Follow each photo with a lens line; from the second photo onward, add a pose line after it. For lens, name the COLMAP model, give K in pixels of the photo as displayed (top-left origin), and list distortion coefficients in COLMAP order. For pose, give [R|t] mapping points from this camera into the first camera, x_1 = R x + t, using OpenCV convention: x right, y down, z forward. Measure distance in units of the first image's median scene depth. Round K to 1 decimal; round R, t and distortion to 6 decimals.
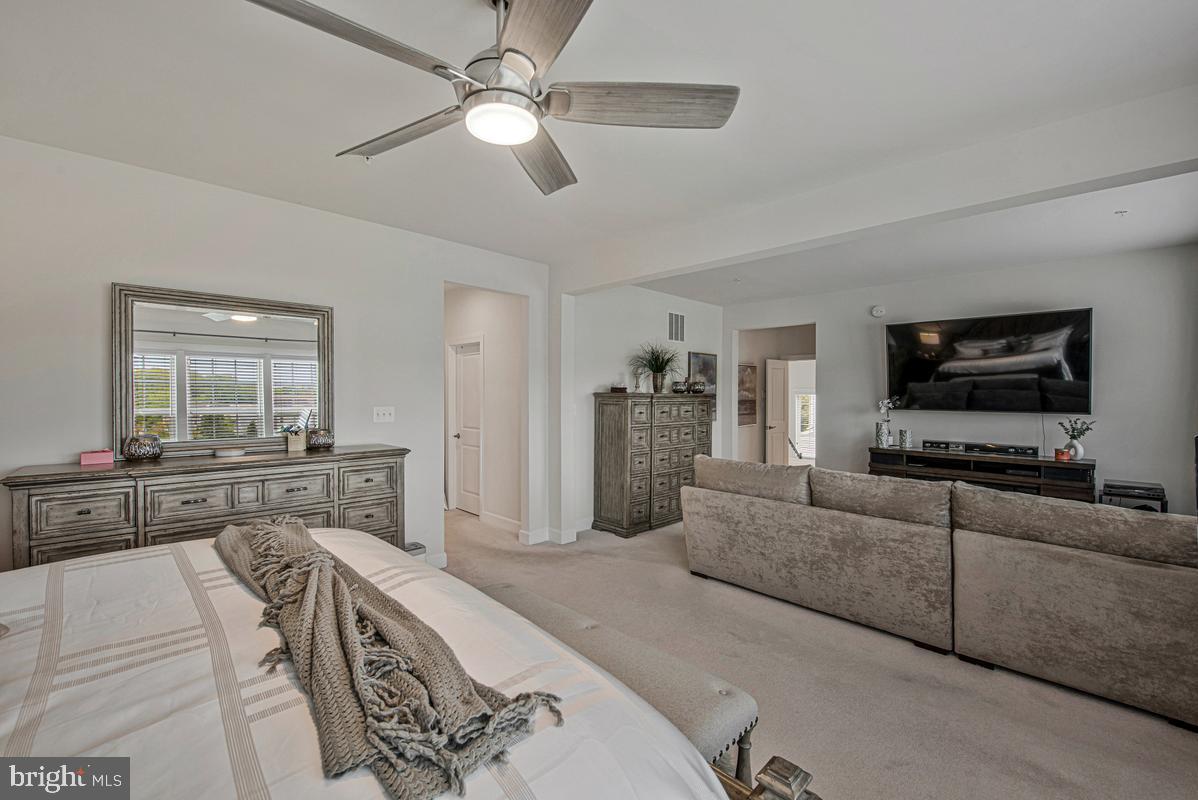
lens RADIAL K [[495.1, 0, 597.6], [0, 495.1, 395.2], [0, 0, 1]] dist [-0.021429, 0.000814]
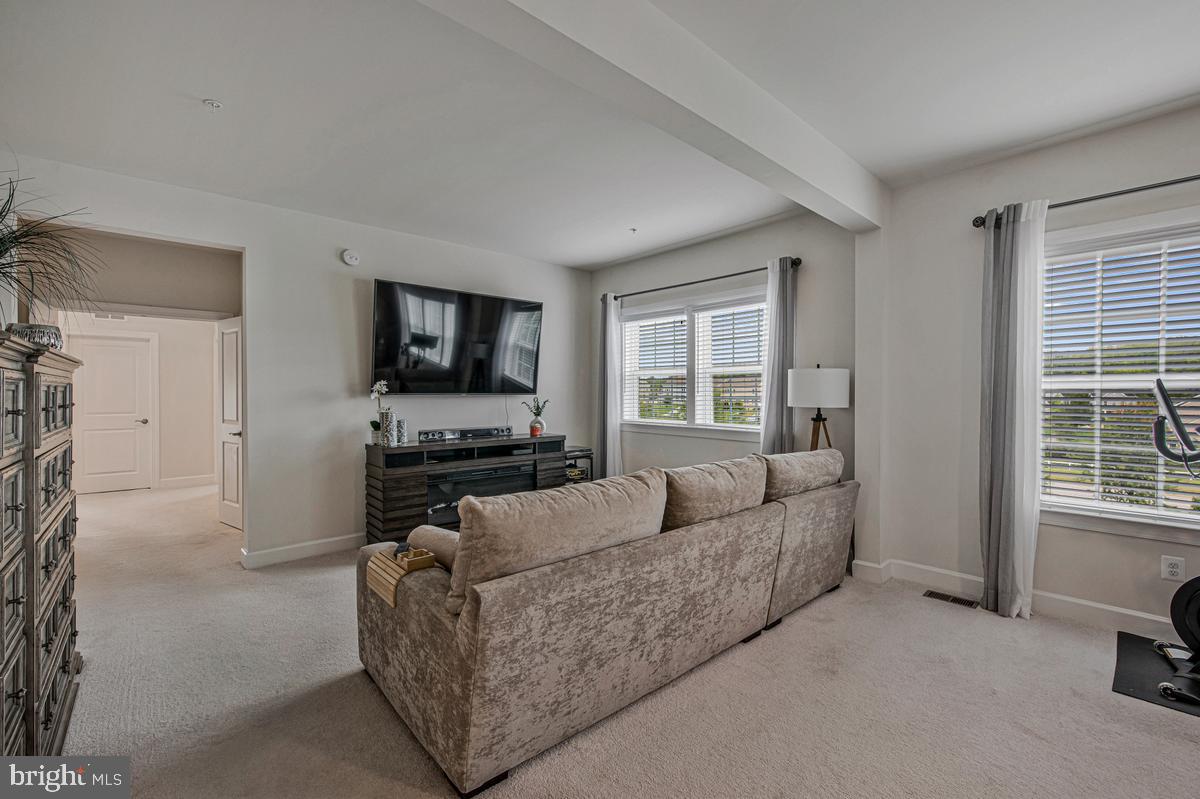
lens RADIAL K [[496.0, 0, 590.0], [0, 496.0, 409.0], [0, 0, 1]] dist [-0.021429, 0.000814]
pose [[0.072141, -0.031459, 0.996898, -0.135597], [0.012334, 0.999454, 0.030647, 0.035122], [-0.997318, 0.010084, 0.072490, 0.693599]]
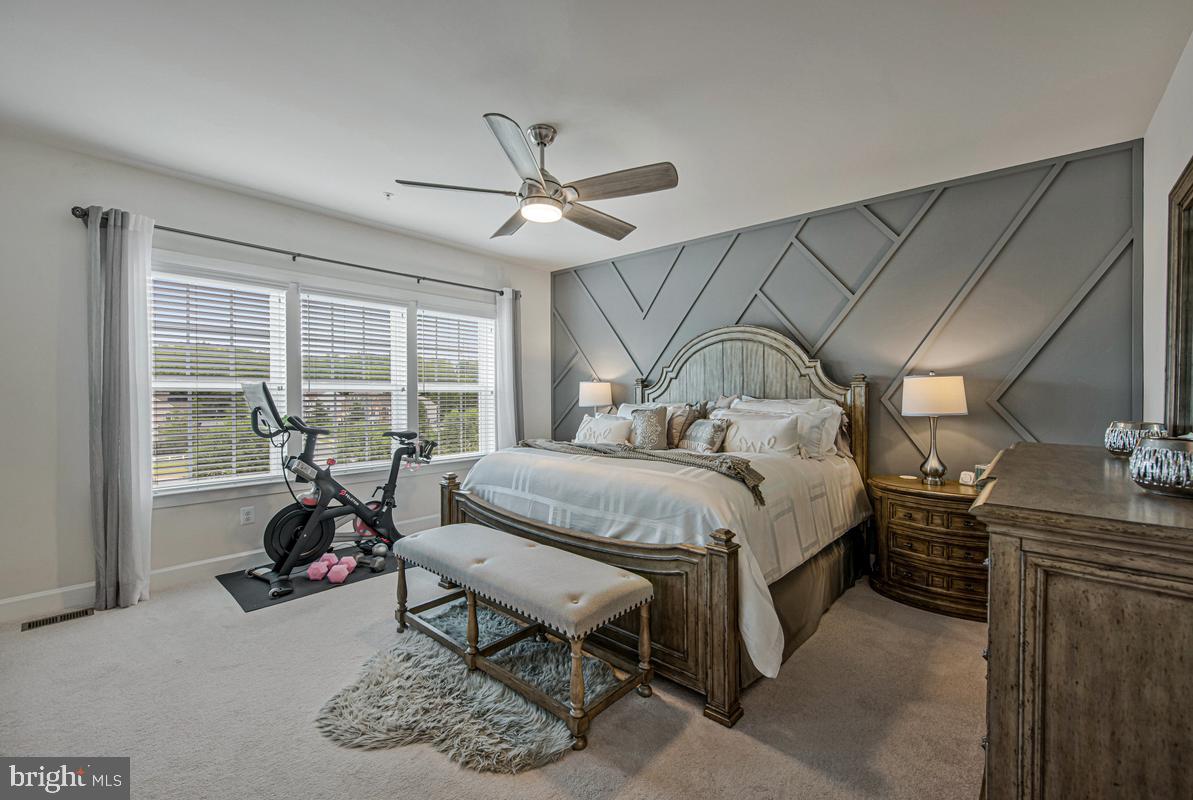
lens RADIAL K [[493.1, 0, 587.9], [0, 493.1, 396.8], [0, 0, 1]] dist [-0.021429, 0.000814]
pose [[-0.998925, -0.013050, -0.044486, -0.072615], [-0.013988, 0.999685, 0.020832, 0.026449], [0.044200, 0.021432, -0.998793, 0.849686]]
